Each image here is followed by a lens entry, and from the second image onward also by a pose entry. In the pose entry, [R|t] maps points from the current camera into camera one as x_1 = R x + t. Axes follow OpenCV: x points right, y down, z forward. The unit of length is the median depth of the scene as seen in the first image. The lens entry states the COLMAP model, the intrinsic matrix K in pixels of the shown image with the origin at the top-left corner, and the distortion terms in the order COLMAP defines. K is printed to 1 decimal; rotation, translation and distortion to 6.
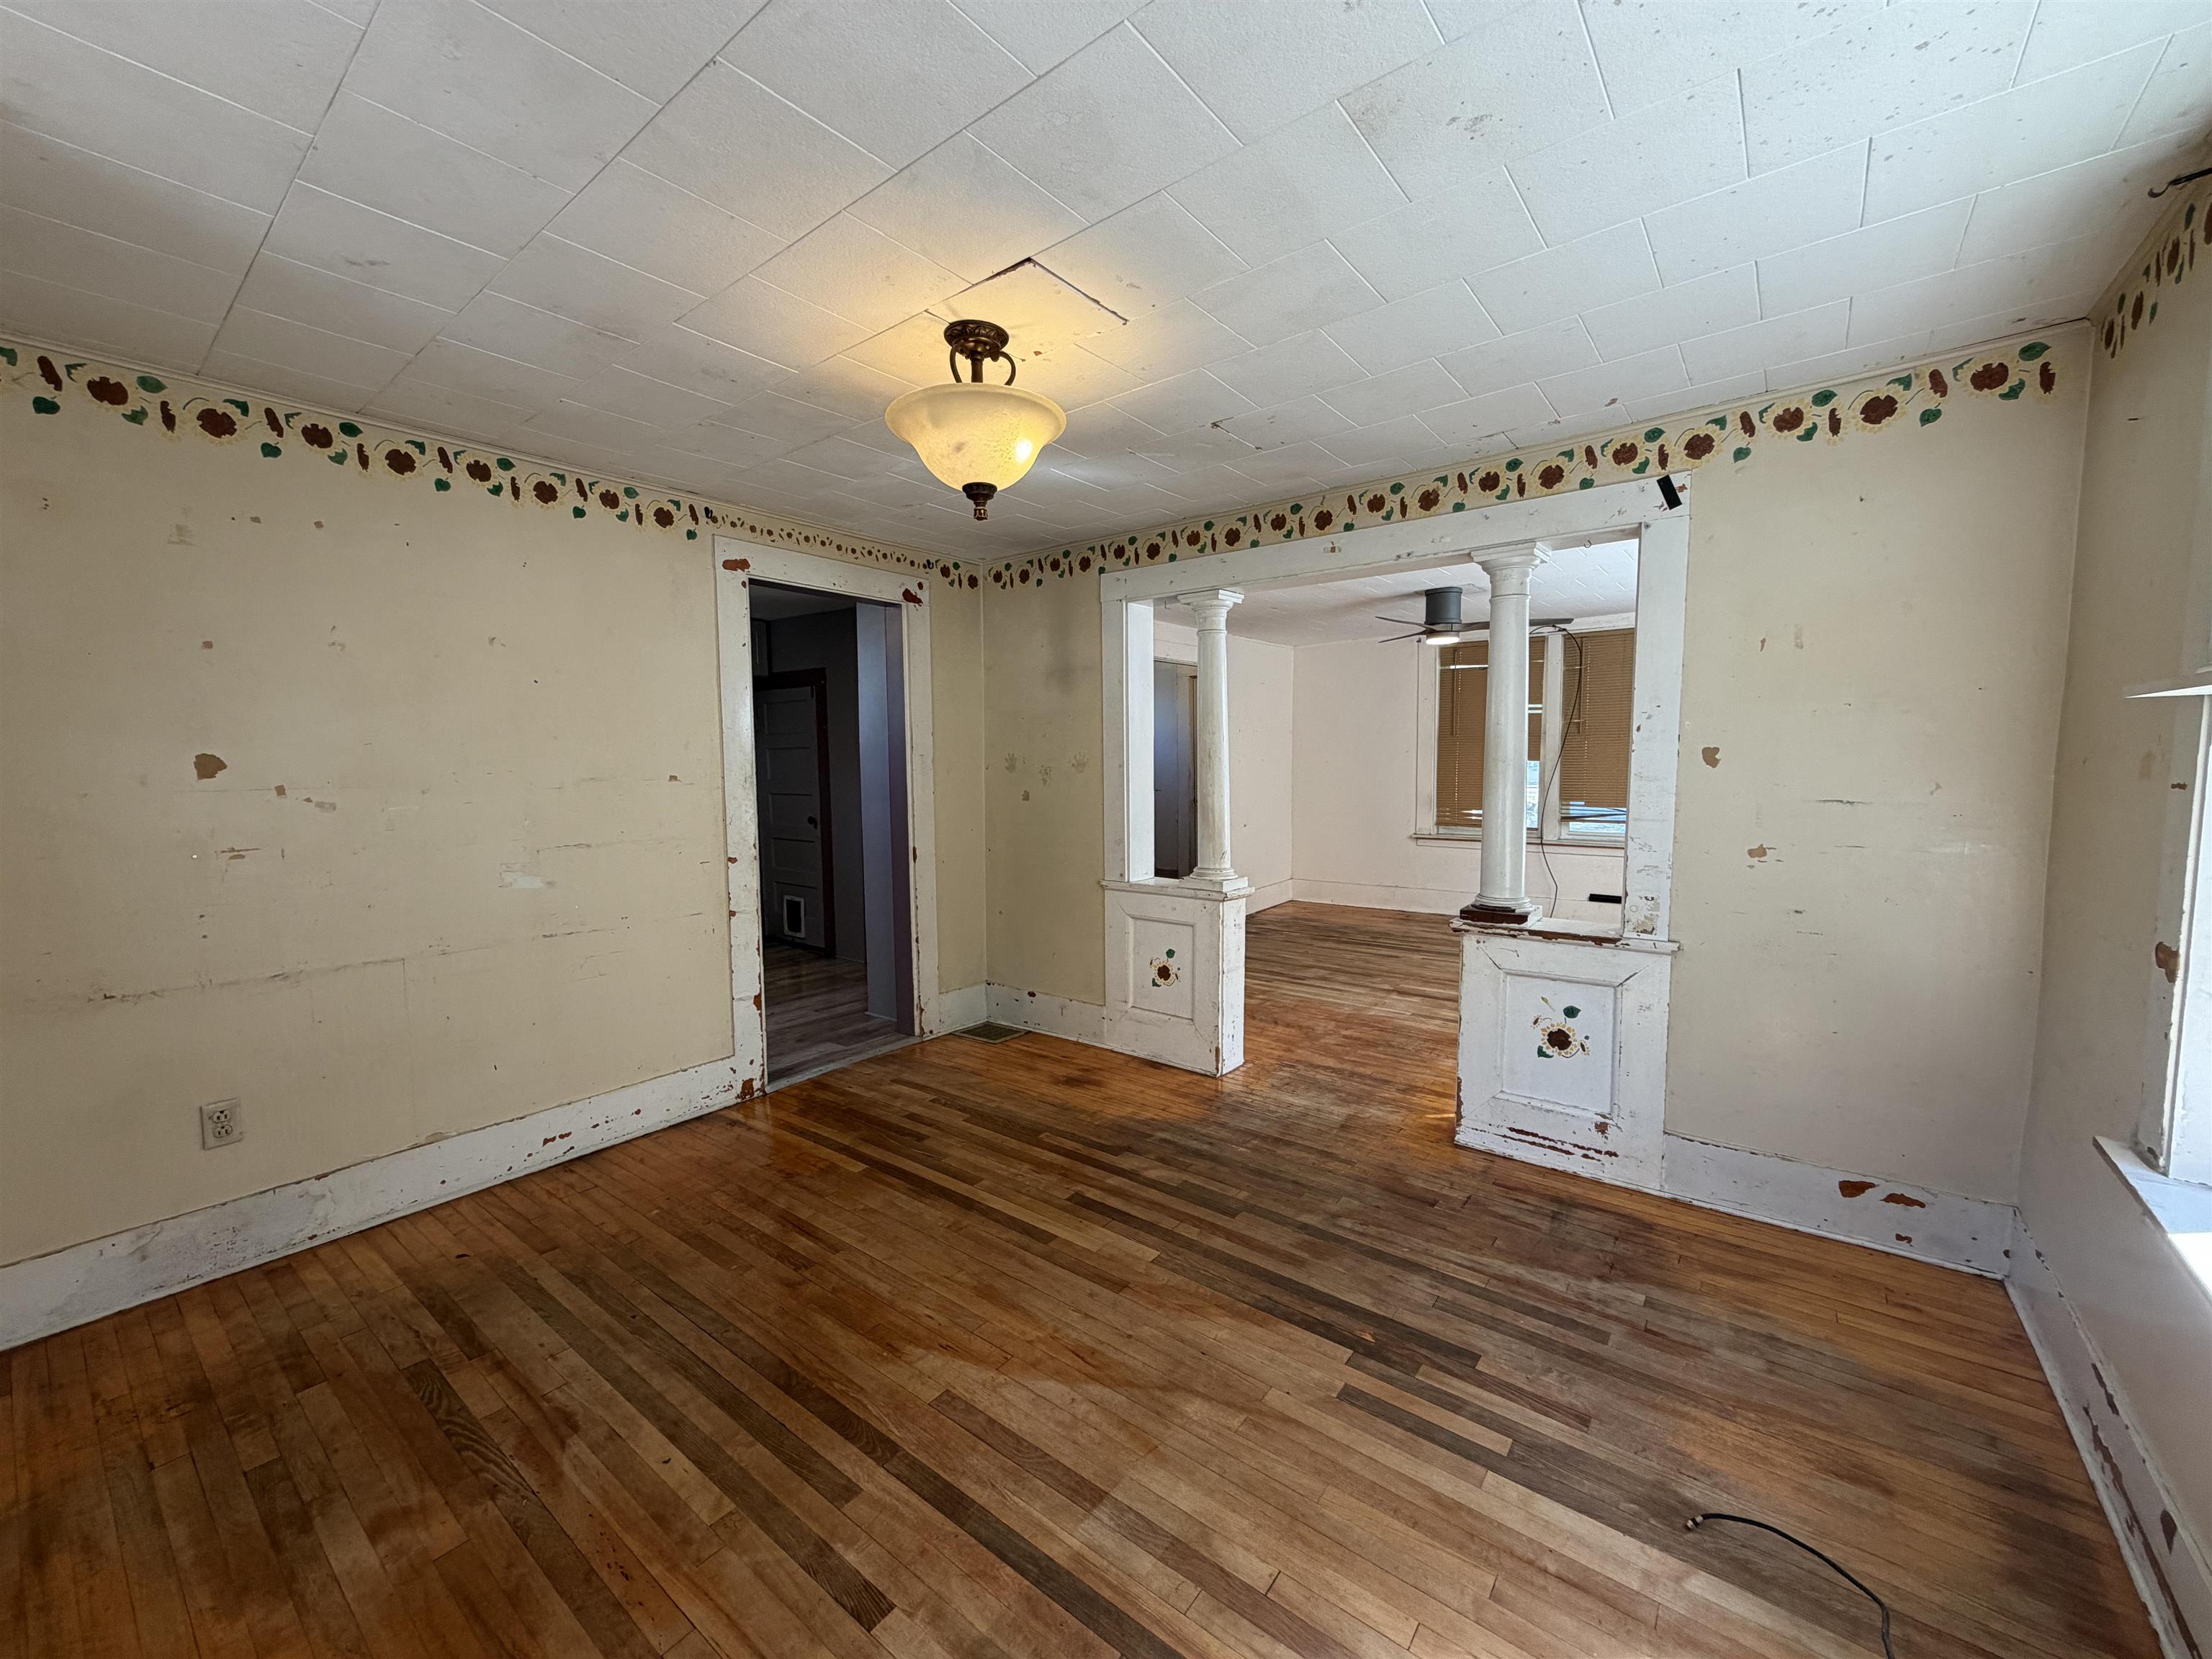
lens RADIAL K [[879.6, 0, 1100.3], [0, 879.6, 832.0], [0, 0, 1]] dist [0.000284, 0.000113]
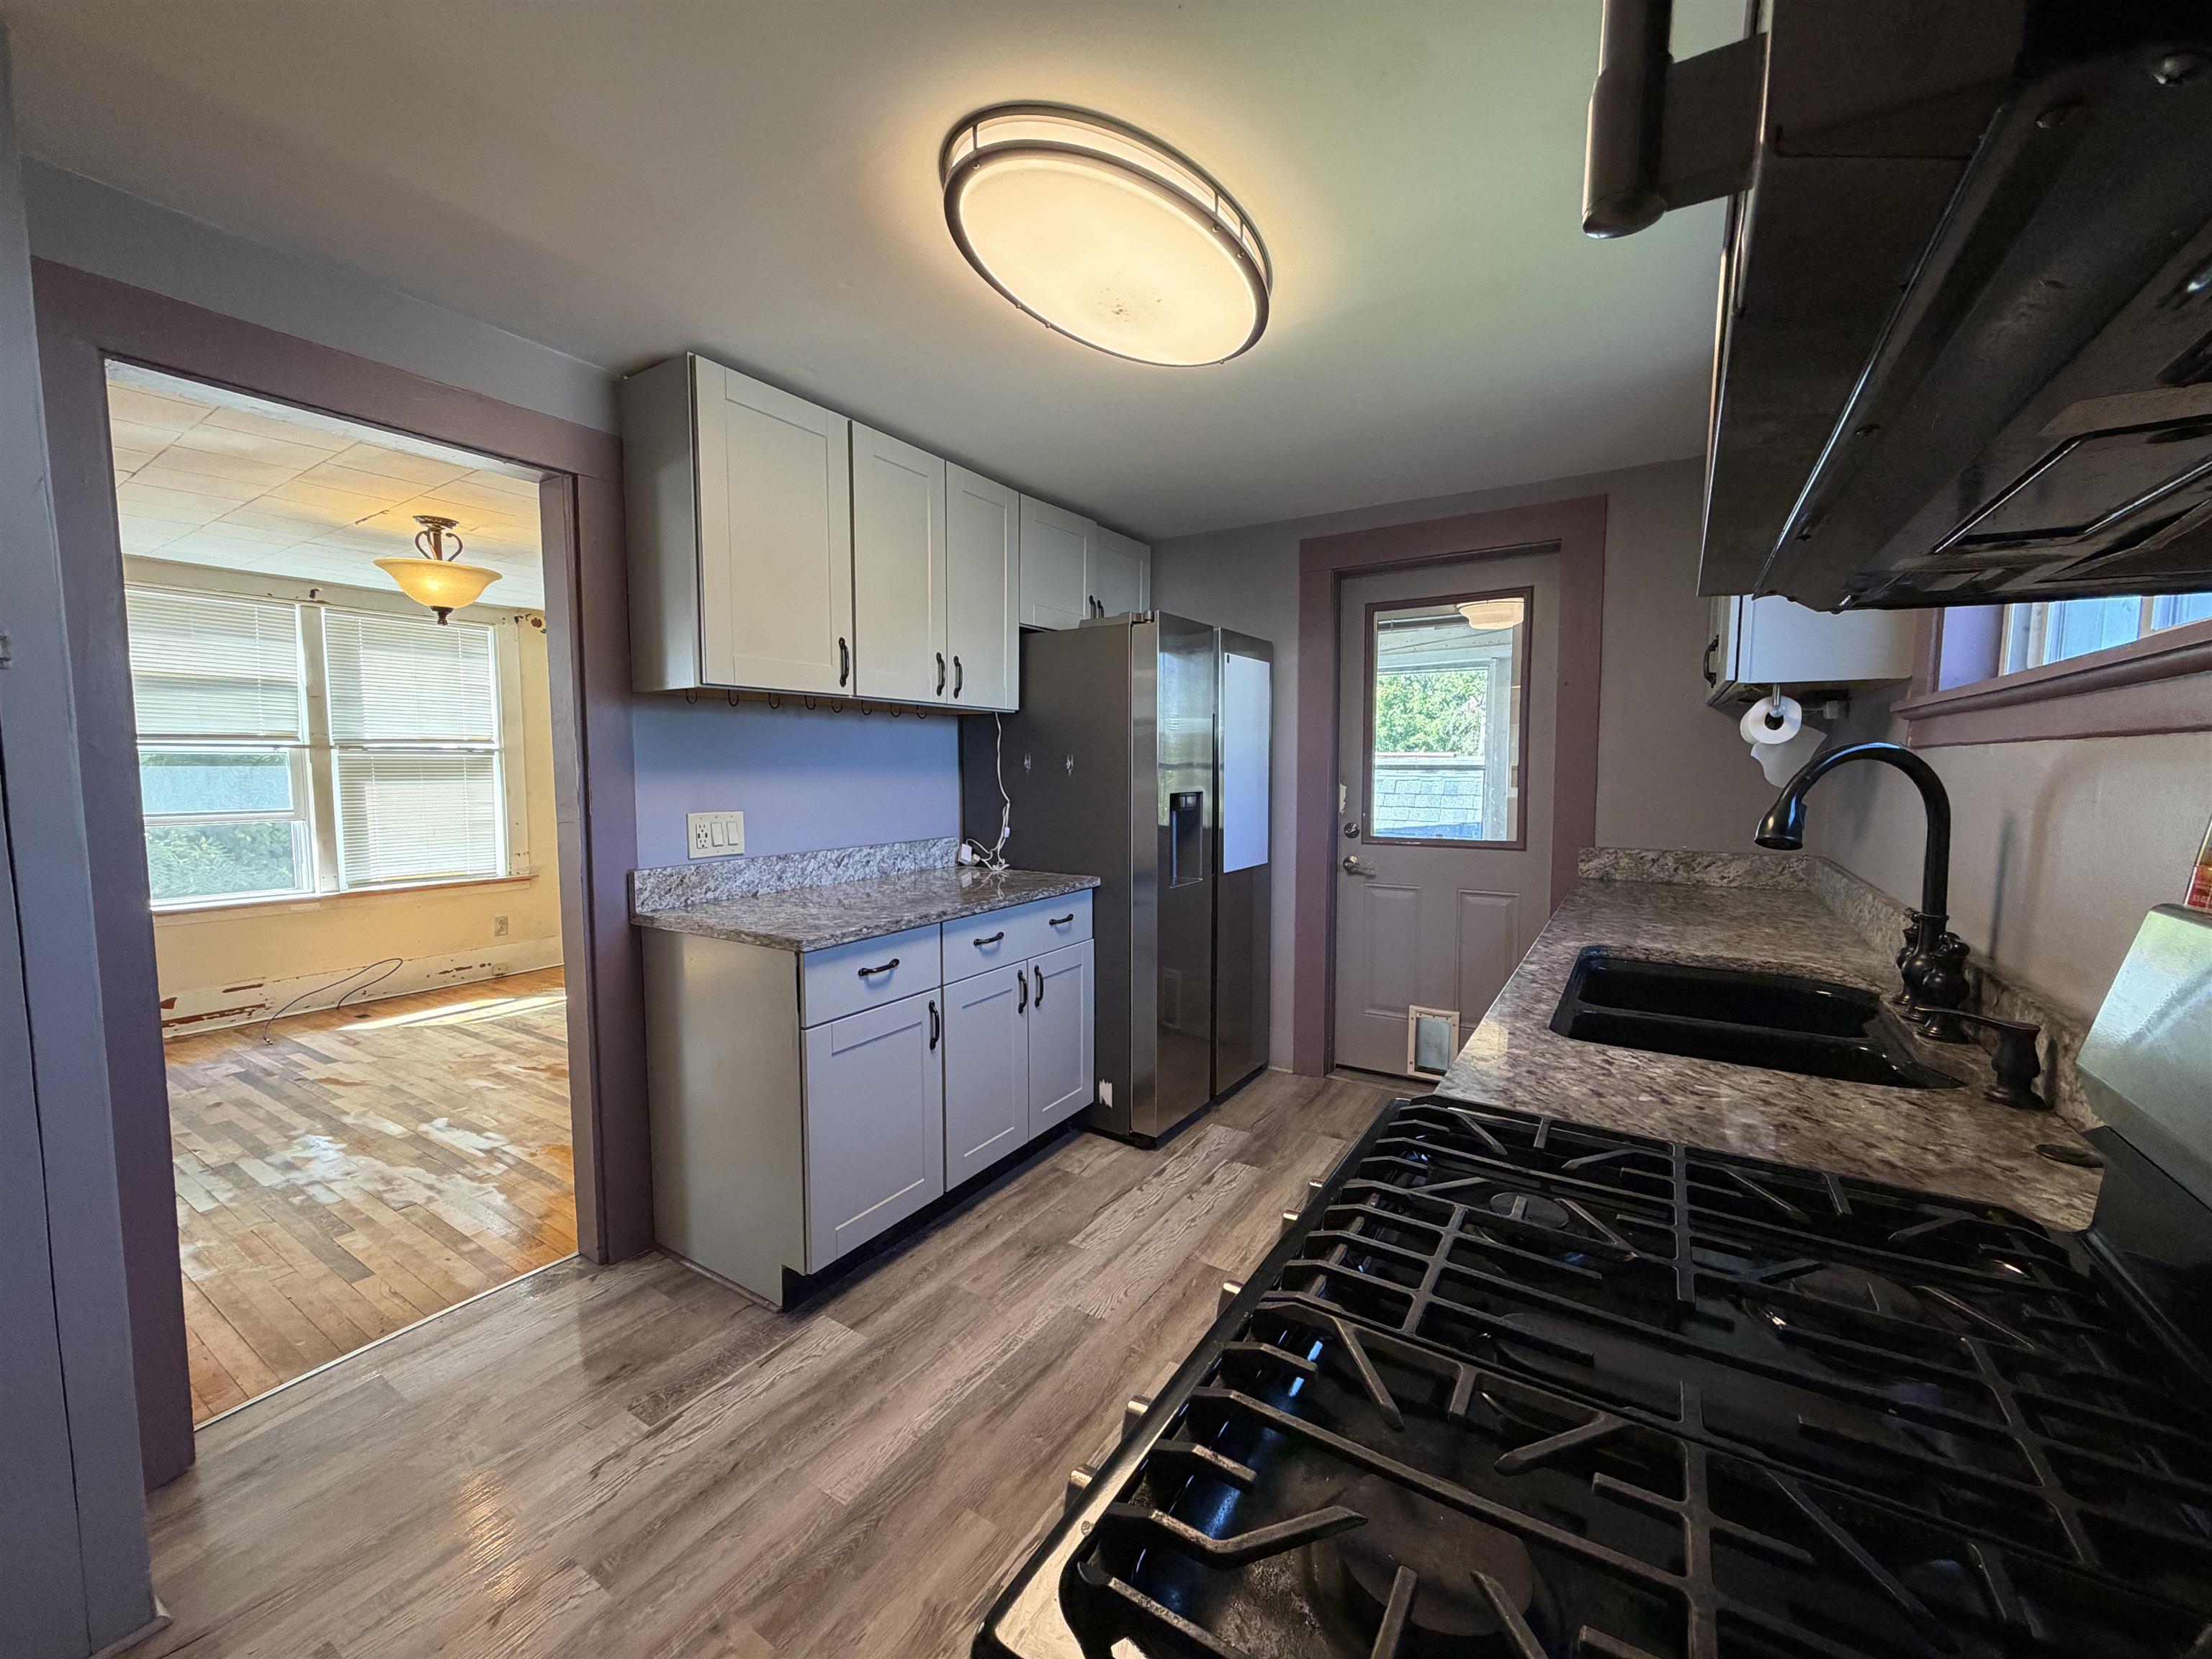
lens RADIAL K [[879.6, 0, 1098.1], [0, 879.6, 829.7], [0, 0, 1]] dist [0.000284, 0.000113]
pose [[-0.995796, 0.017759, -0.089865, -0.977299], [0.002872, 0.986598, 0.163143, -0.183645], [0.091558, 0.162199, -0.982501, 2.239192]]
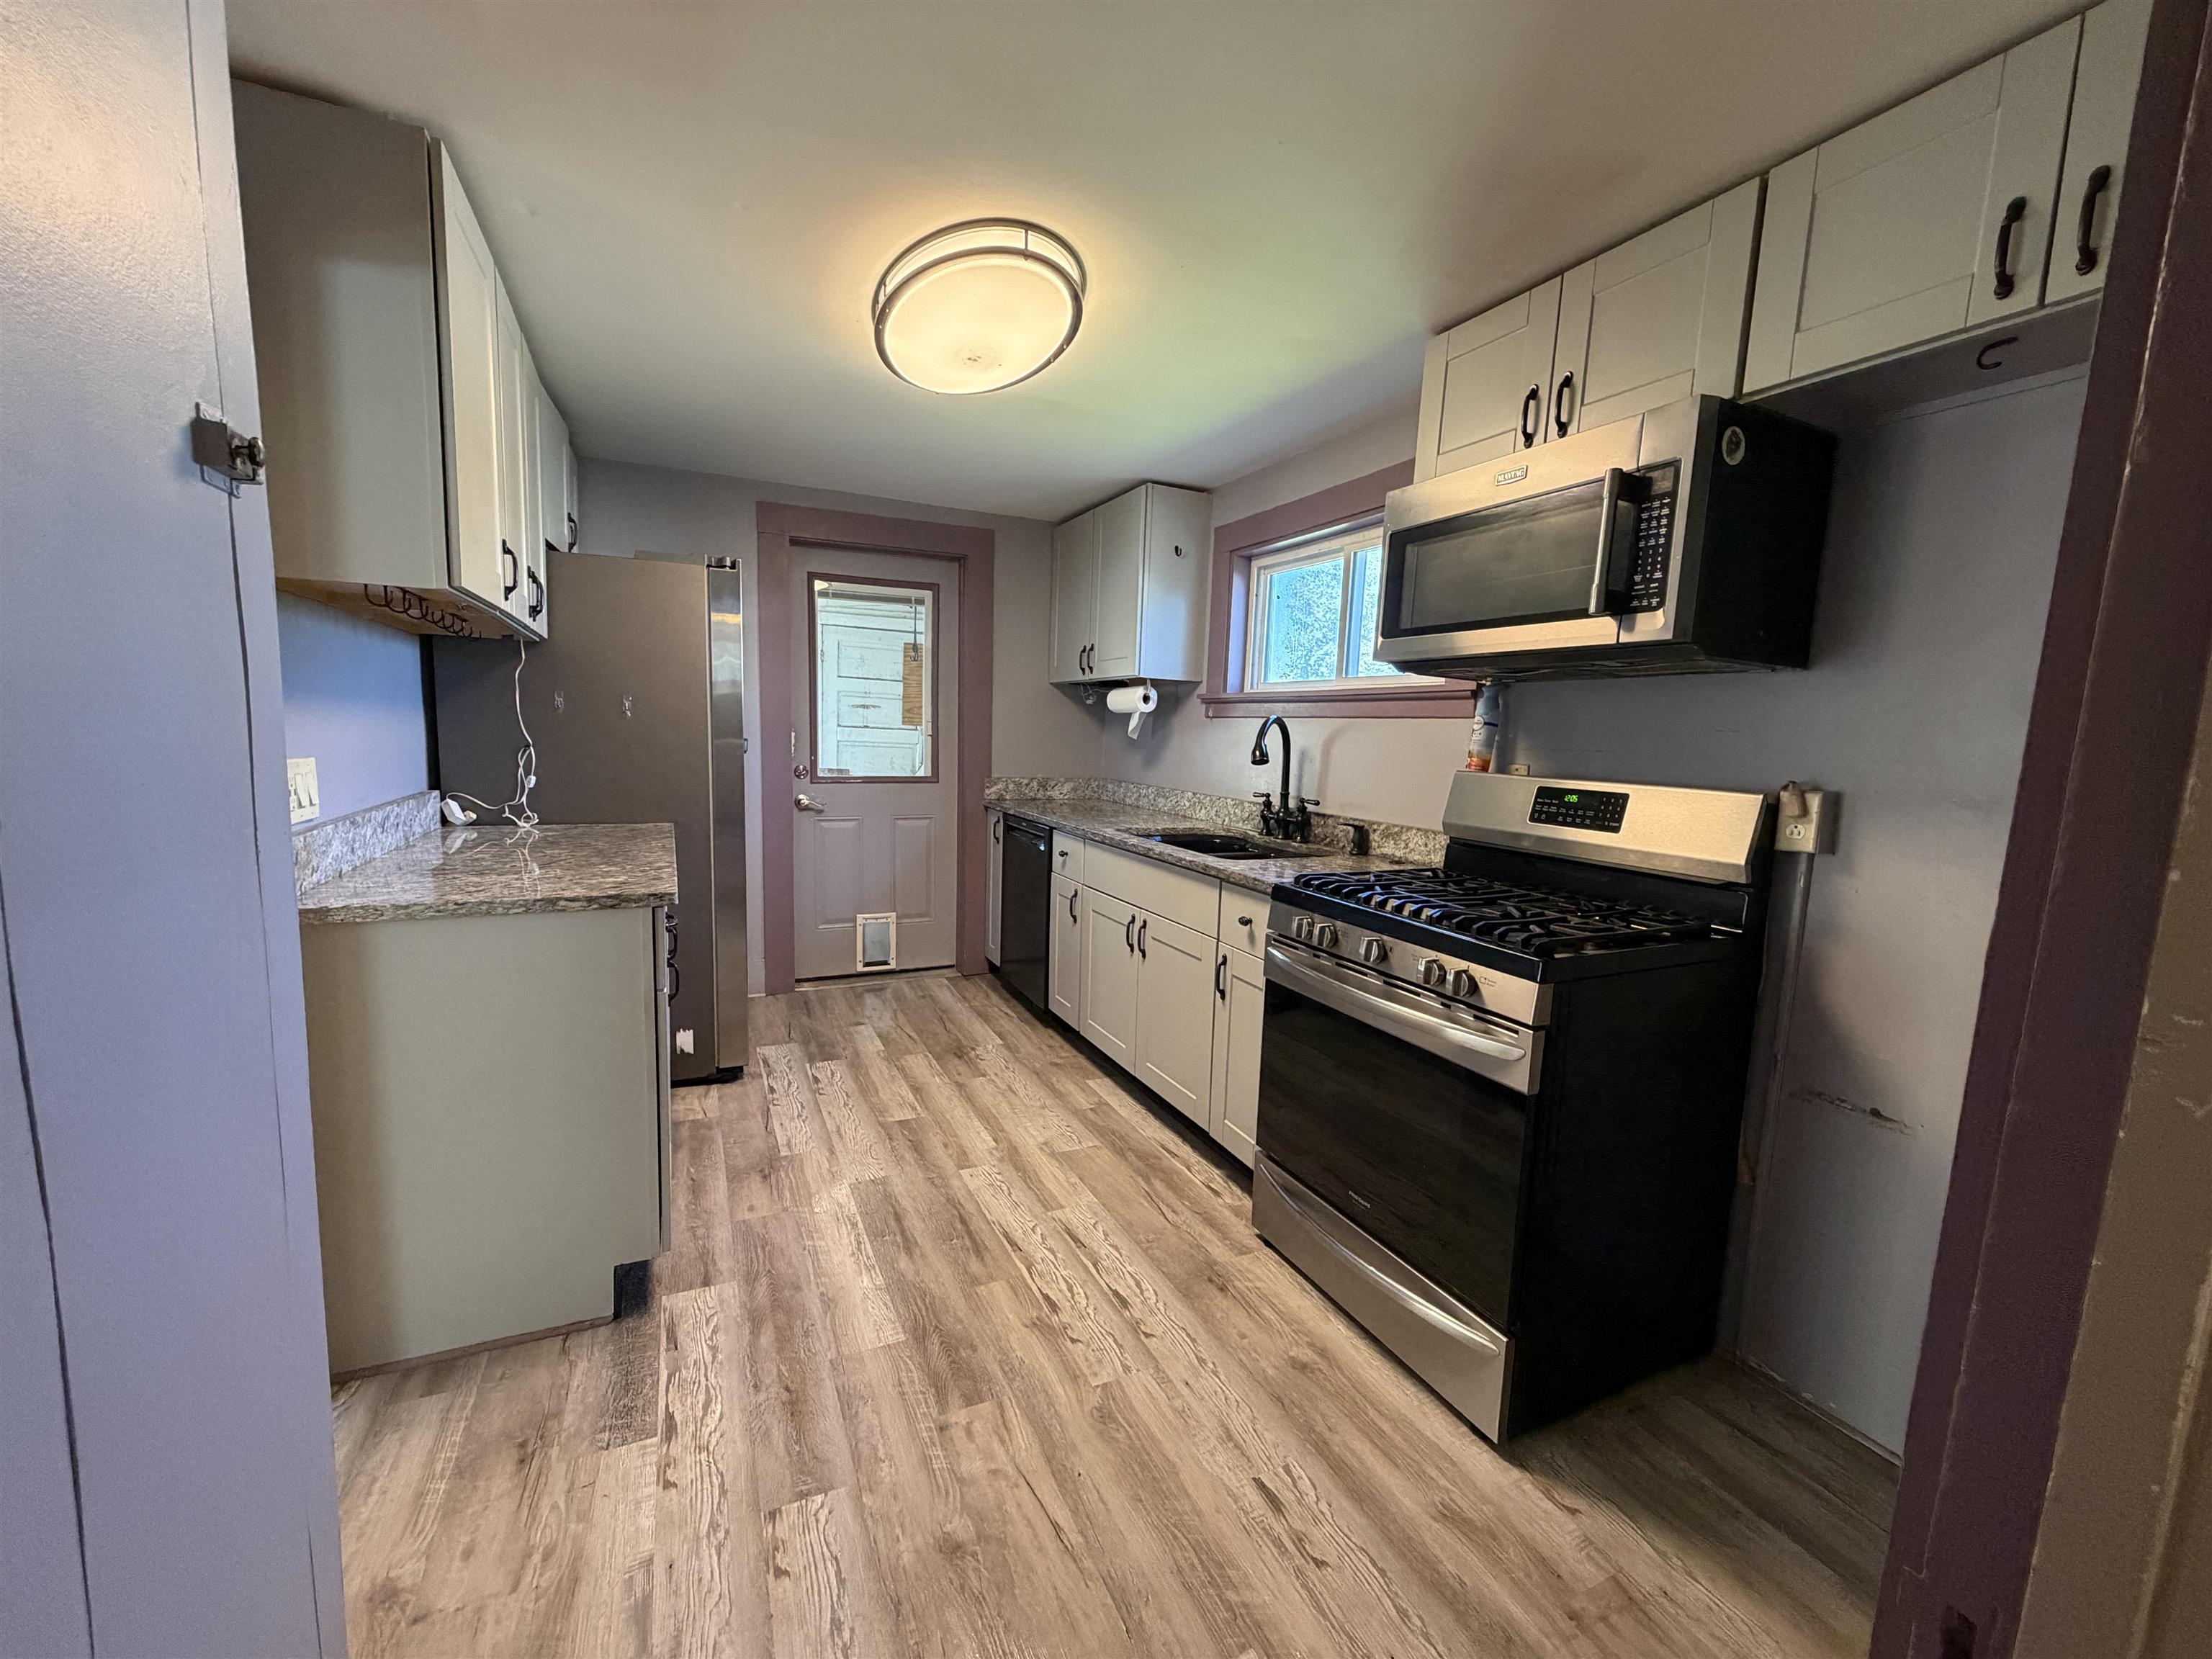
lens RADIAL K [[879.6, 0, 1103.2], [0, 879.6, 830.8], [0, 0, 1]] dist [0.000284, 0.000113]
pose [[-0.451558, 0.100061, -0.886613, -0.328208], [-0.105208, 0.980788, 0.164273, -0.166352], [0.886017, 0.167458, -0.432356, 2.085642]]
